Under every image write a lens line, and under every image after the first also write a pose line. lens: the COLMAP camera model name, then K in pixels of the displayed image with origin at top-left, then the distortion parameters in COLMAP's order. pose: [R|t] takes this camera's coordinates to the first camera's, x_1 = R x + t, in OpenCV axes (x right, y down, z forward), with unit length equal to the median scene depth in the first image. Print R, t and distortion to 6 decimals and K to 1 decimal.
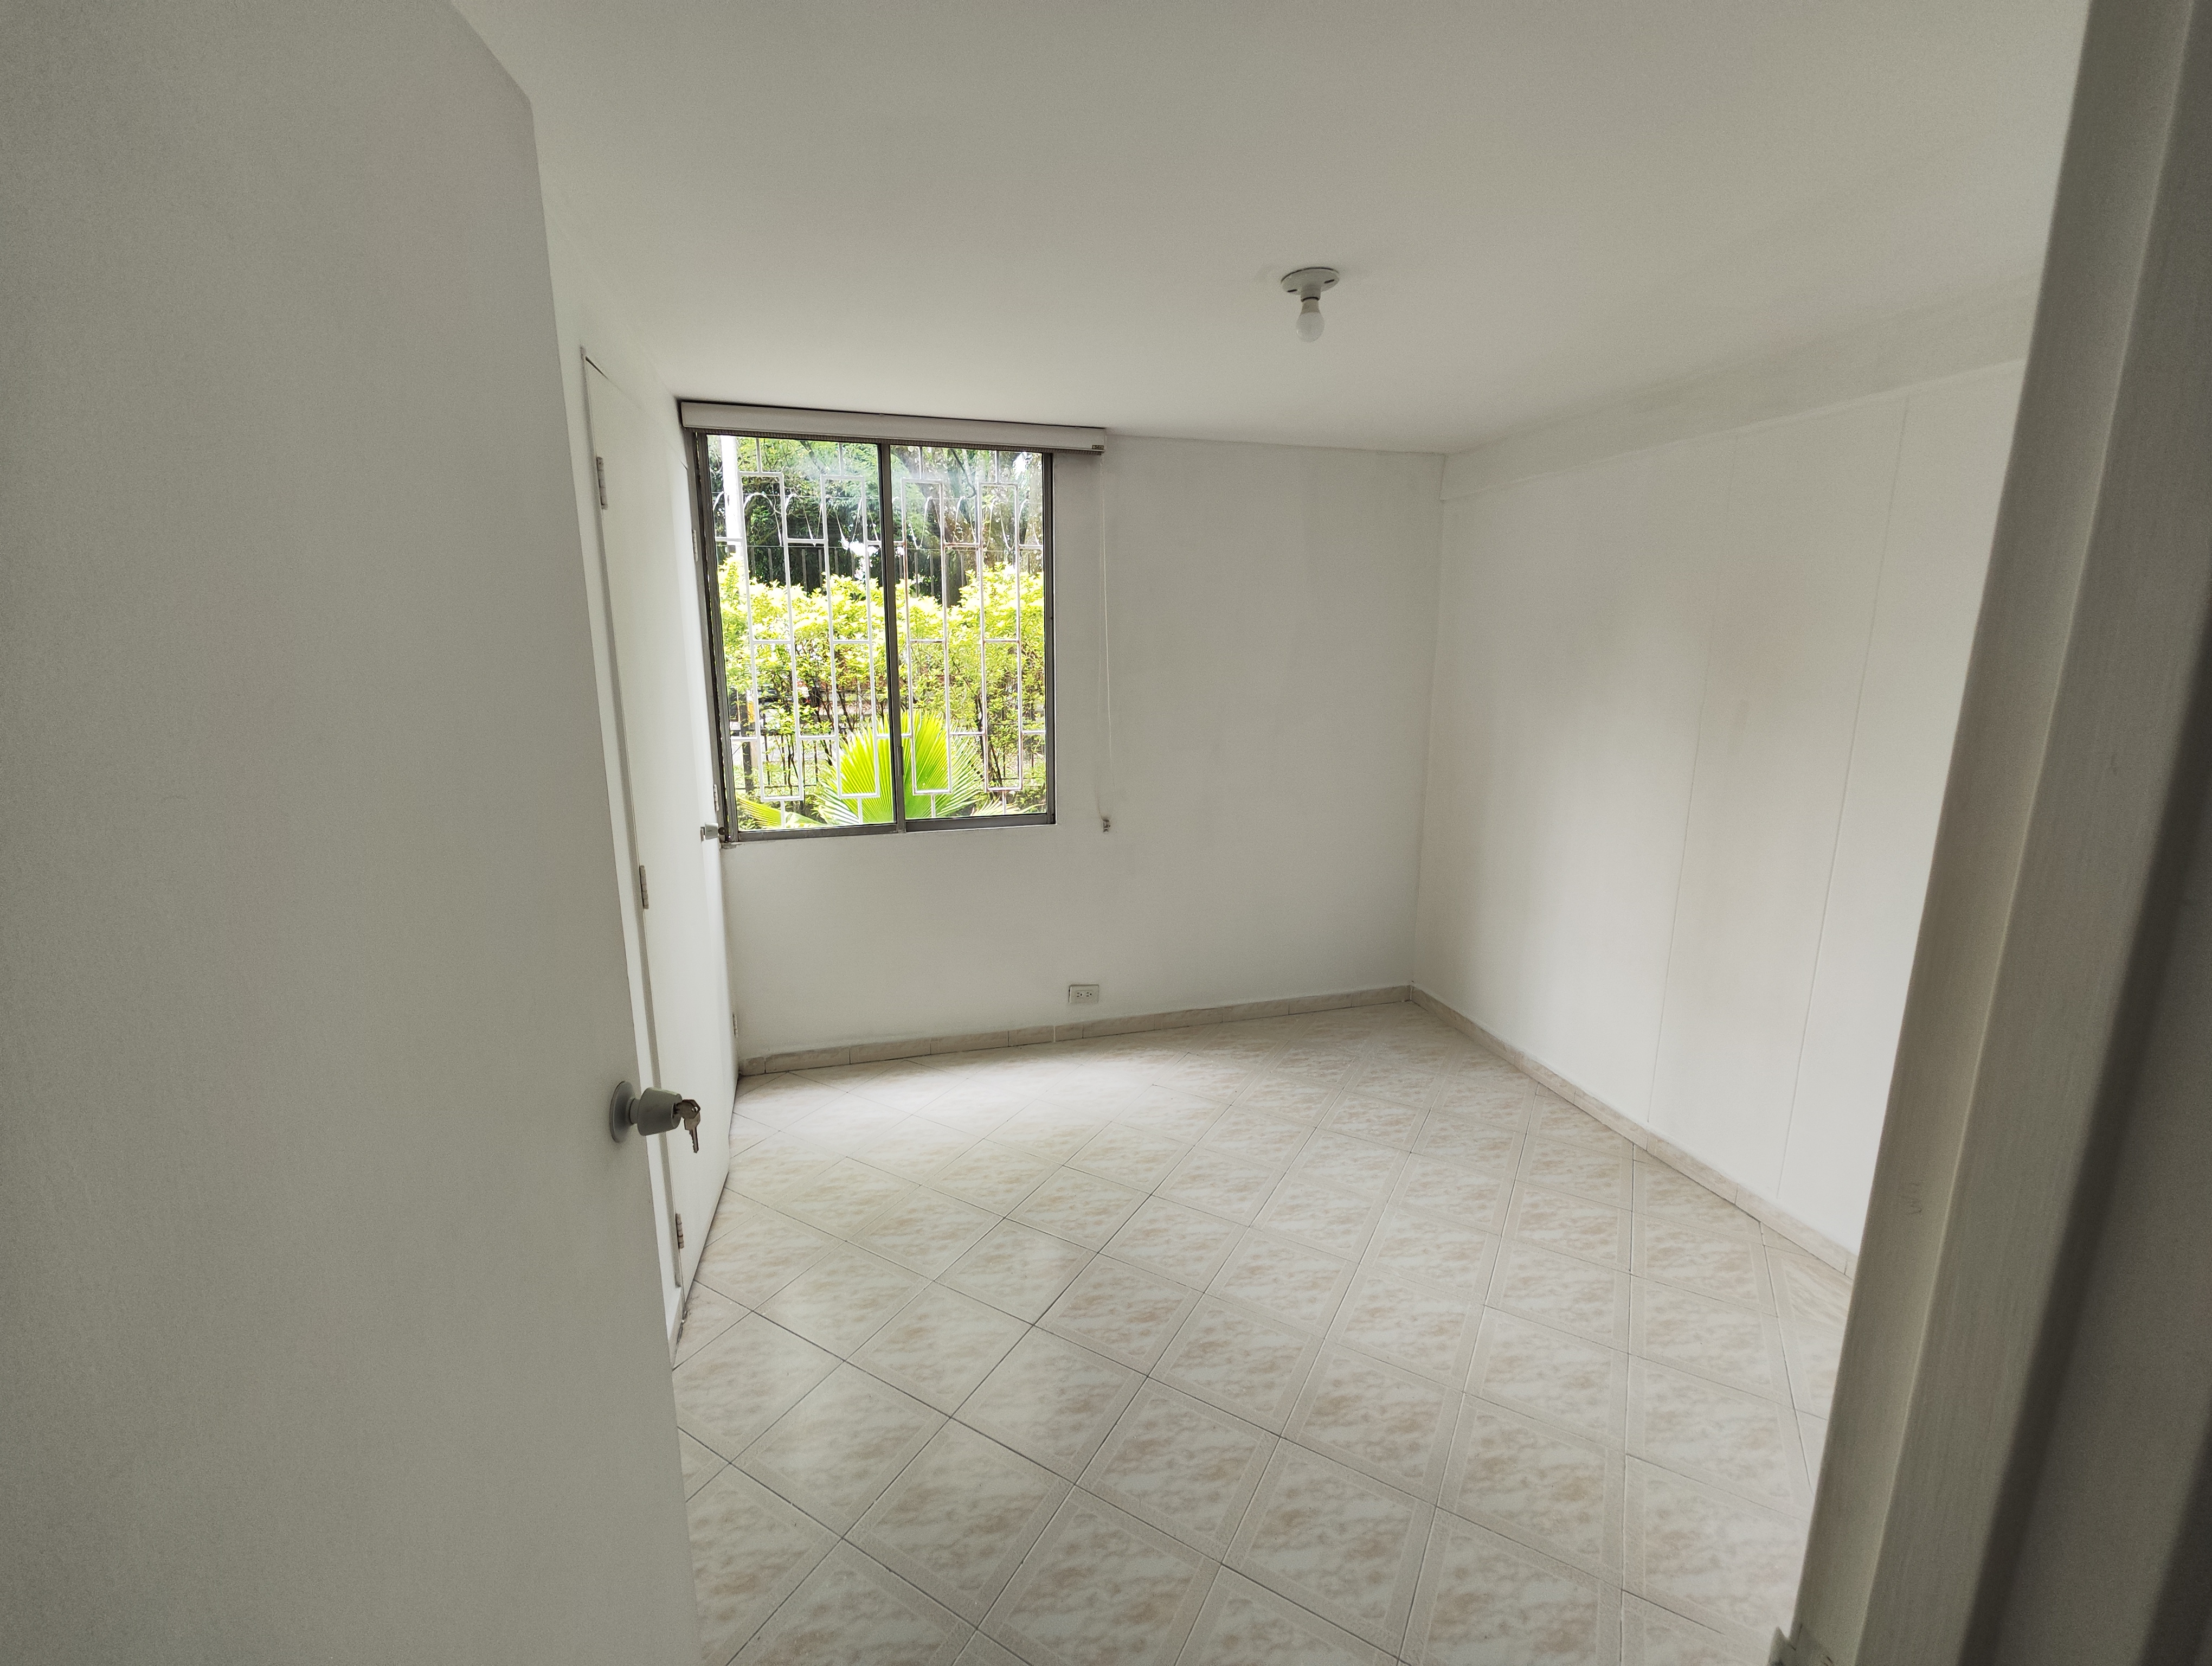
lens RADIAL K [[922.8, 0, 1101.2], [0, 922.8, 836.7], [0, 0, 1]] dist [-0.015163, 0.013249]
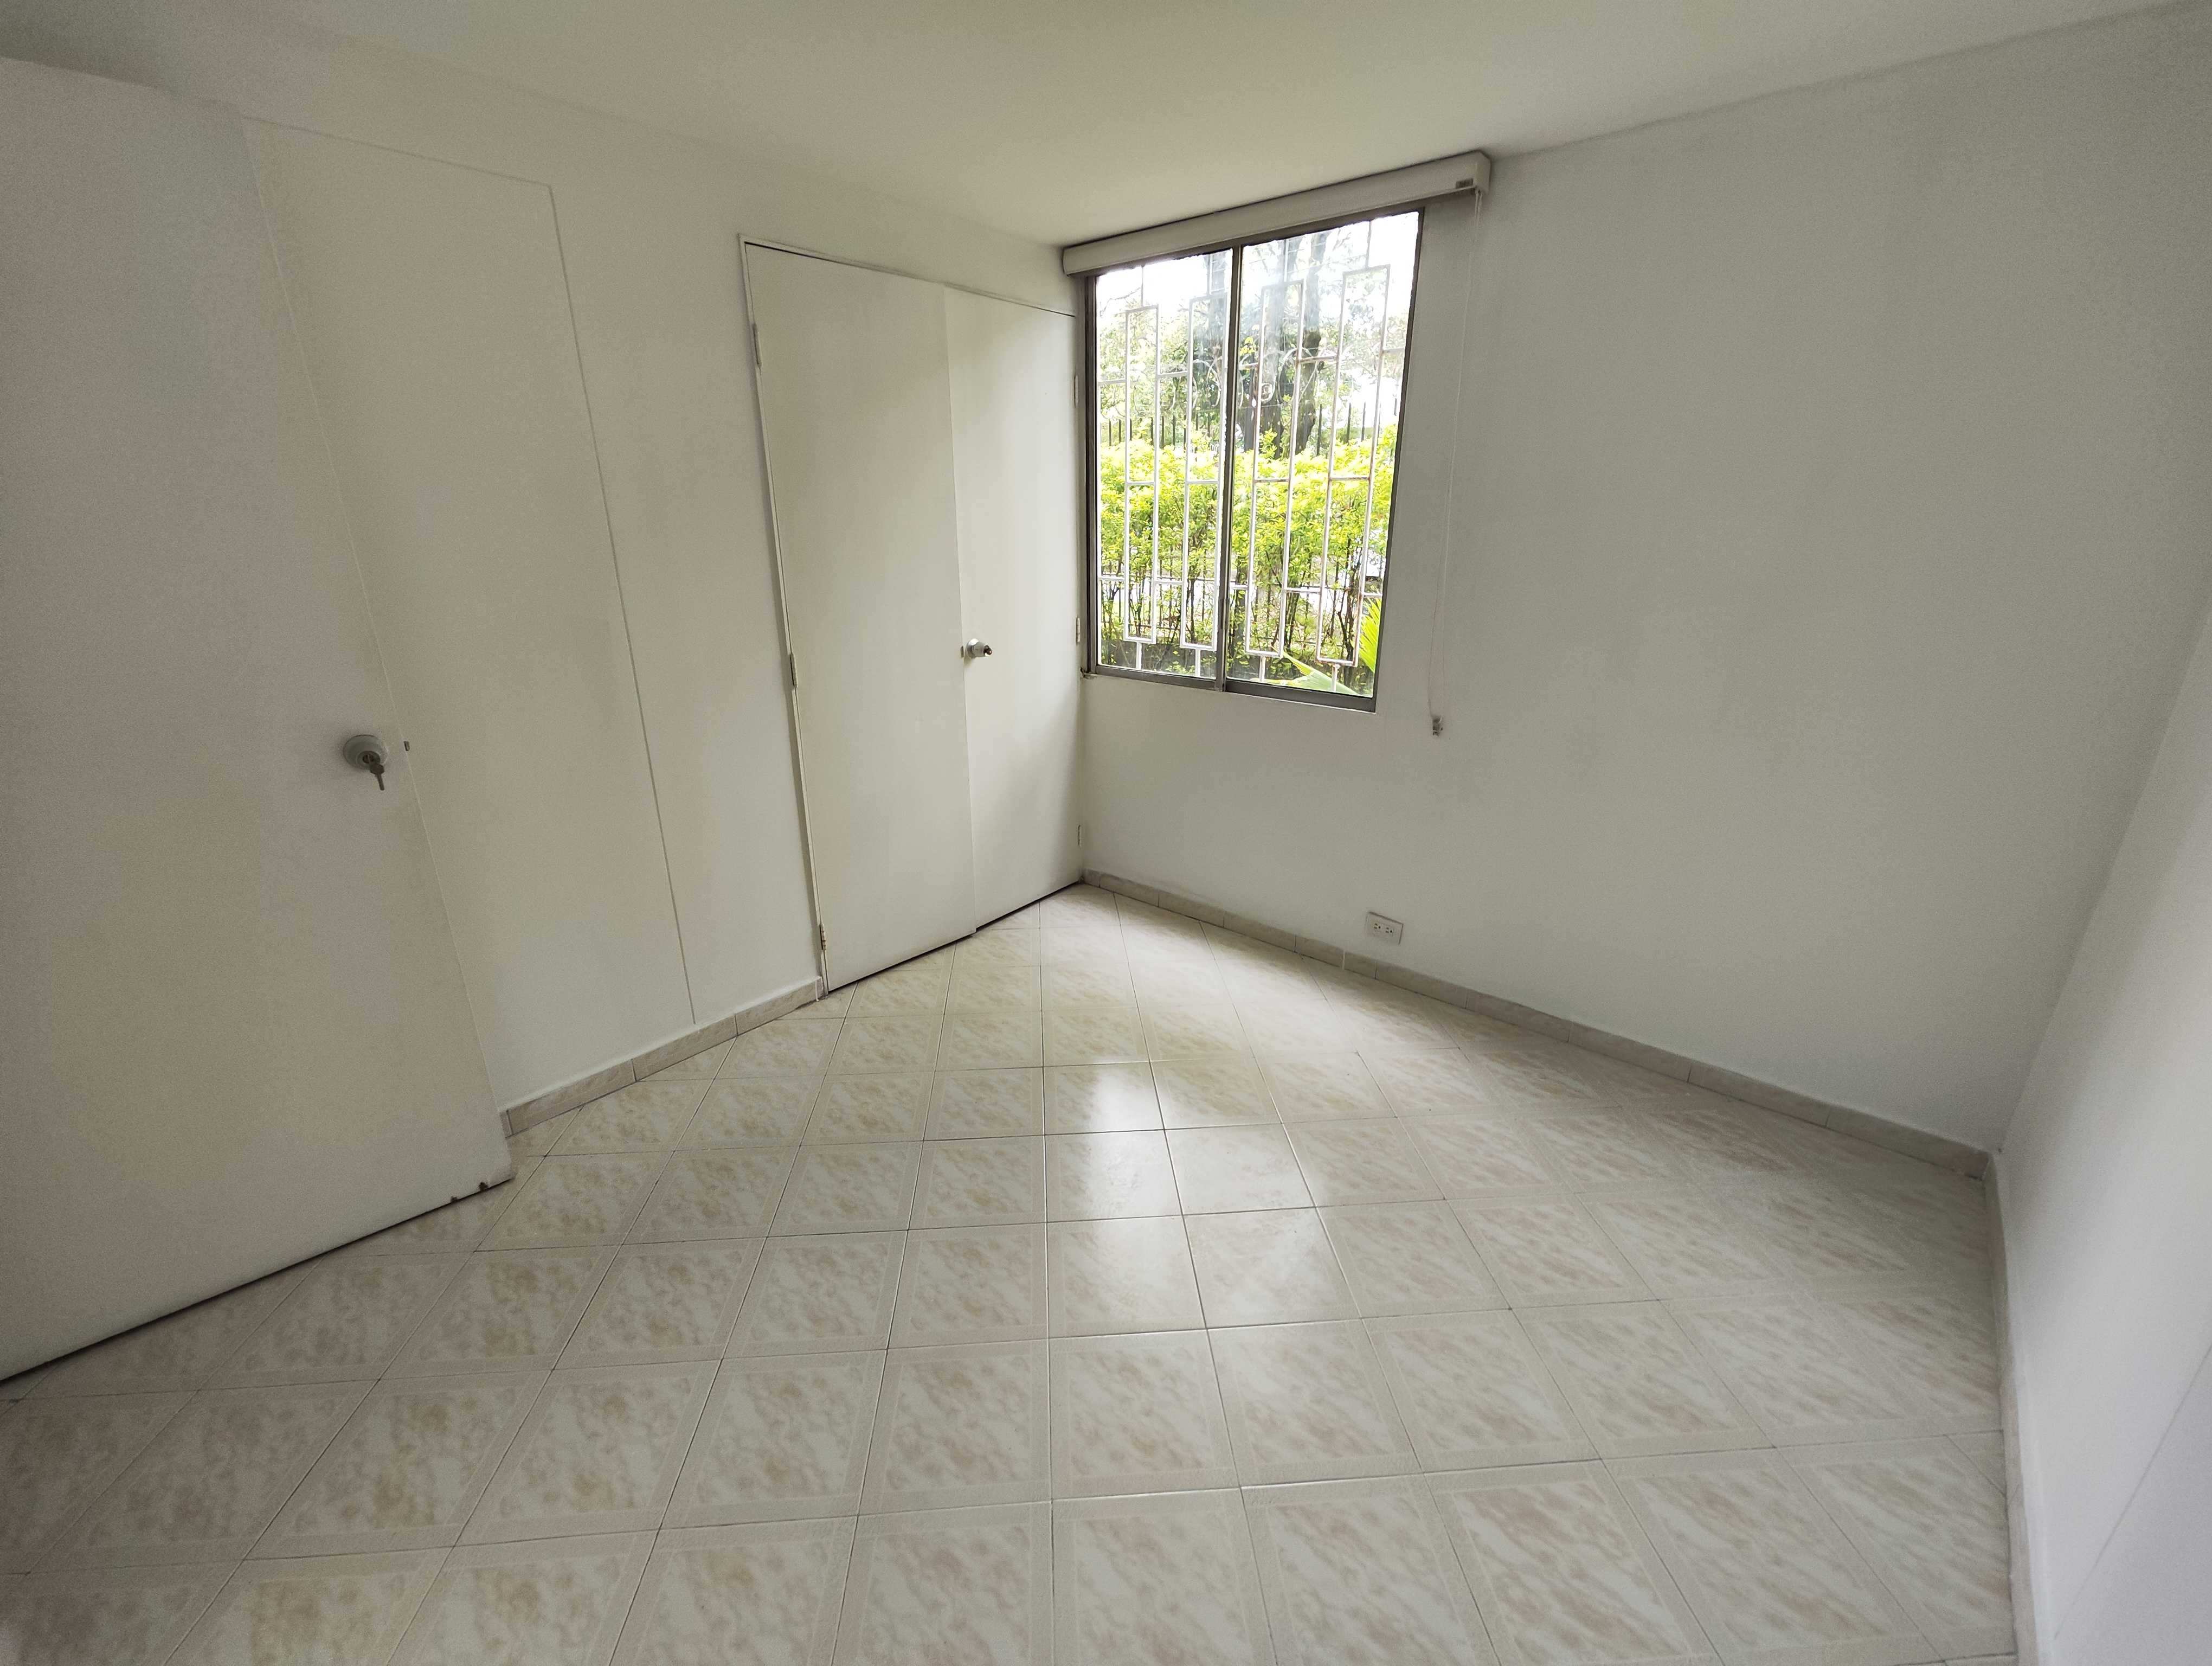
lens RADIAL K [[922.8, 0, 1101.2], [0, 922.8, 836.7], [0, 0, 1]] dist [-0.015163, 0.013249]
pose [[0.558758, 0.275283, -0.782310, 0.509058], [-0.169719, 0.961294, 0.217045, -0.046689], [0.811779, 0.011497, 0.583852, 0.355877]]
